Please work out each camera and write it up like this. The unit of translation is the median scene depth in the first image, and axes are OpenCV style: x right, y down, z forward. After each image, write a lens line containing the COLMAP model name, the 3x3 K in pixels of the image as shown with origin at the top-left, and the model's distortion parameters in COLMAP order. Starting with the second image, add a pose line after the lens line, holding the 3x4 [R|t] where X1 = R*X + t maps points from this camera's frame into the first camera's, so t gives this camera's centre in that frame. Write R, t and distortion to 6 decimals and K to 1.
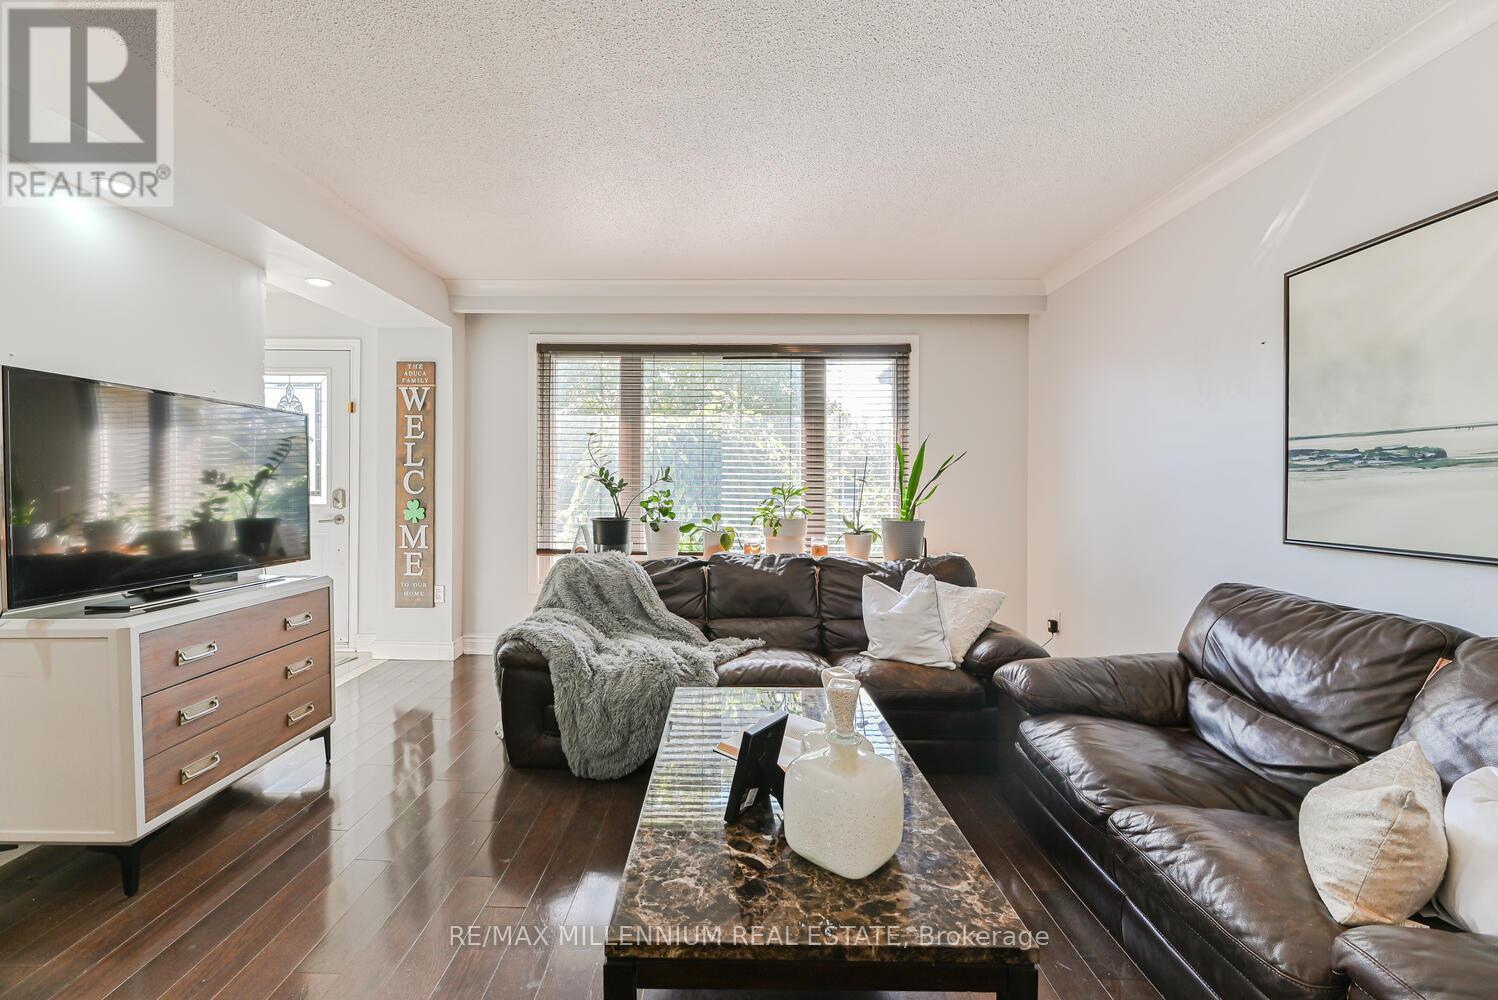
lens RADIAL K [[604.0, 0, 751.7], [0, 604.0, 501.2], [0, 0, 1]] dist [0.001664, -0.002479]
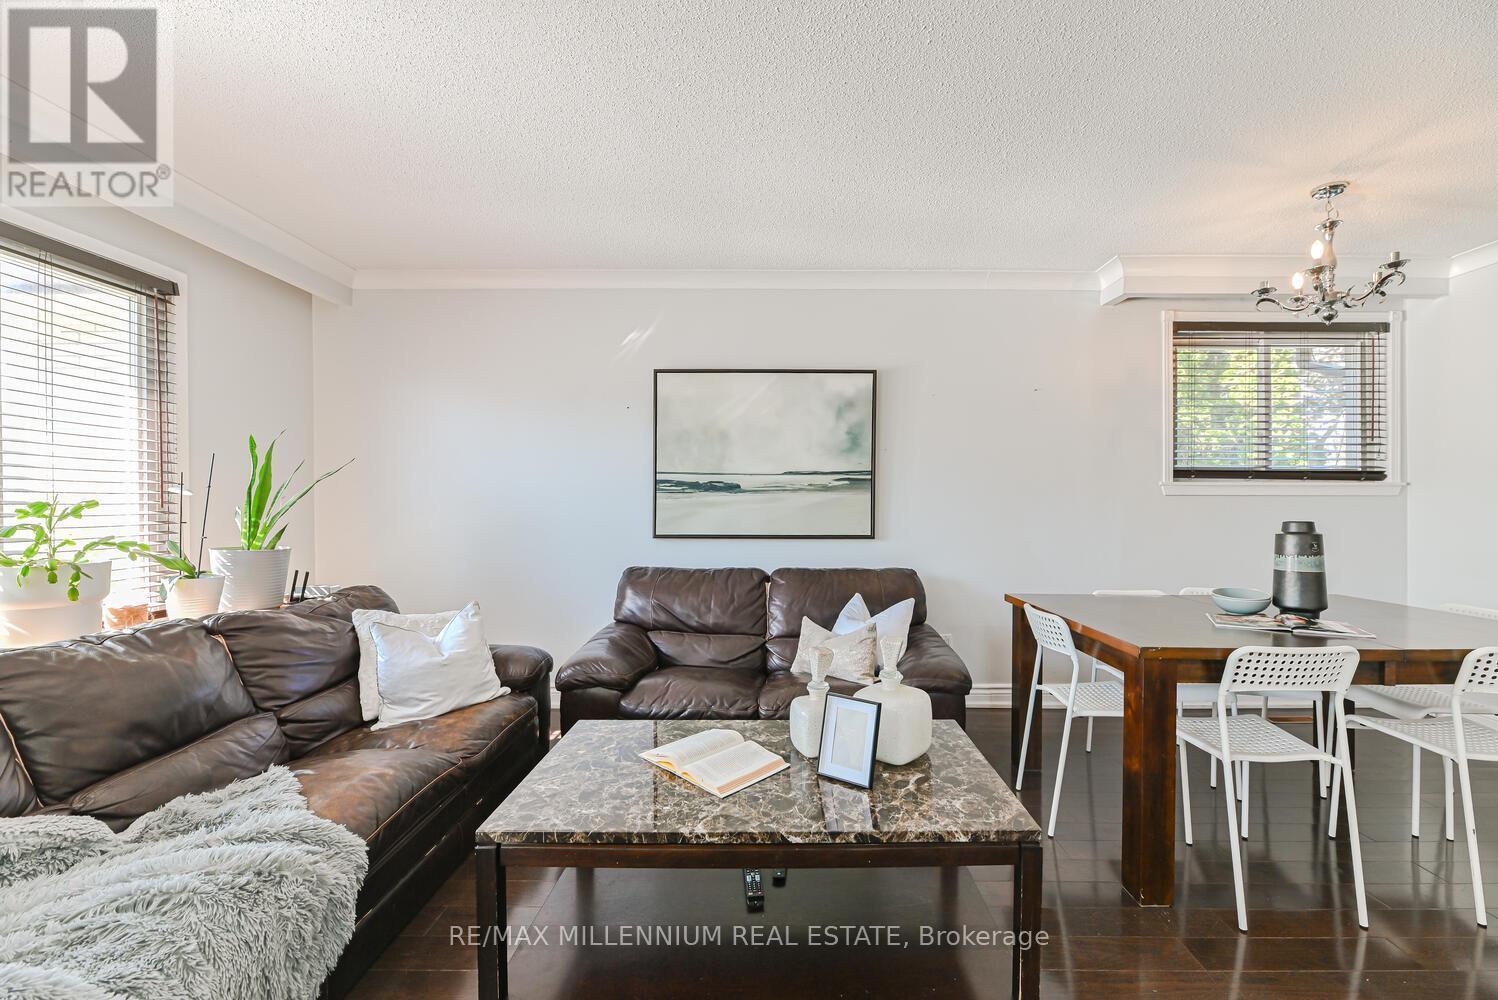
lens RADIAL K [[604.0, 0, 751.7], [0, 604.0, 501.2], [0, 0, 1]] dist [0.001664, -0.002479]
pose [[0.037239, 0.003845, 0.999299, -0.758123], [0.021748, 0.999753, -0.004657, -0.015070], [-0.999070, 0.021906, 0.037146, 0.731171]]
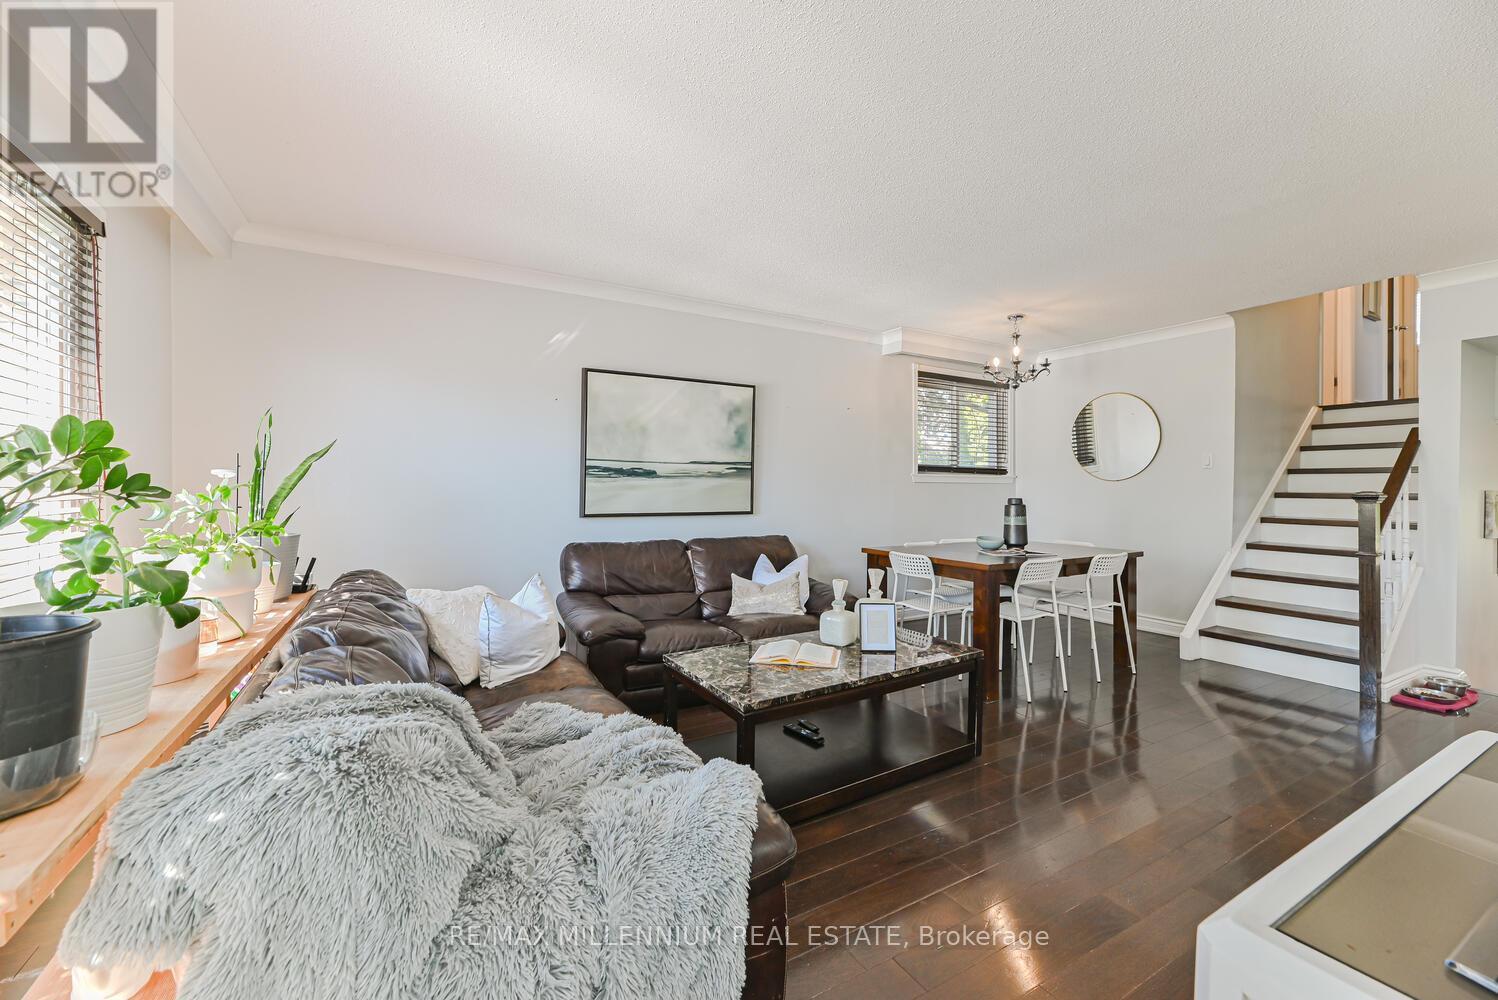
lens RADIAL K [[593.3, 0, 744.9], [0, 593.3, 482.7], [0, 0, 1]] dist [0.000967, -0.000312]
pose [[-0.457780, 0.002485, 0.889062, -0.983229], [0.014332, 0.999887, 0.004585, -0.036201], [-0.888950, 0.014841, -0.457763, 1.483440]]
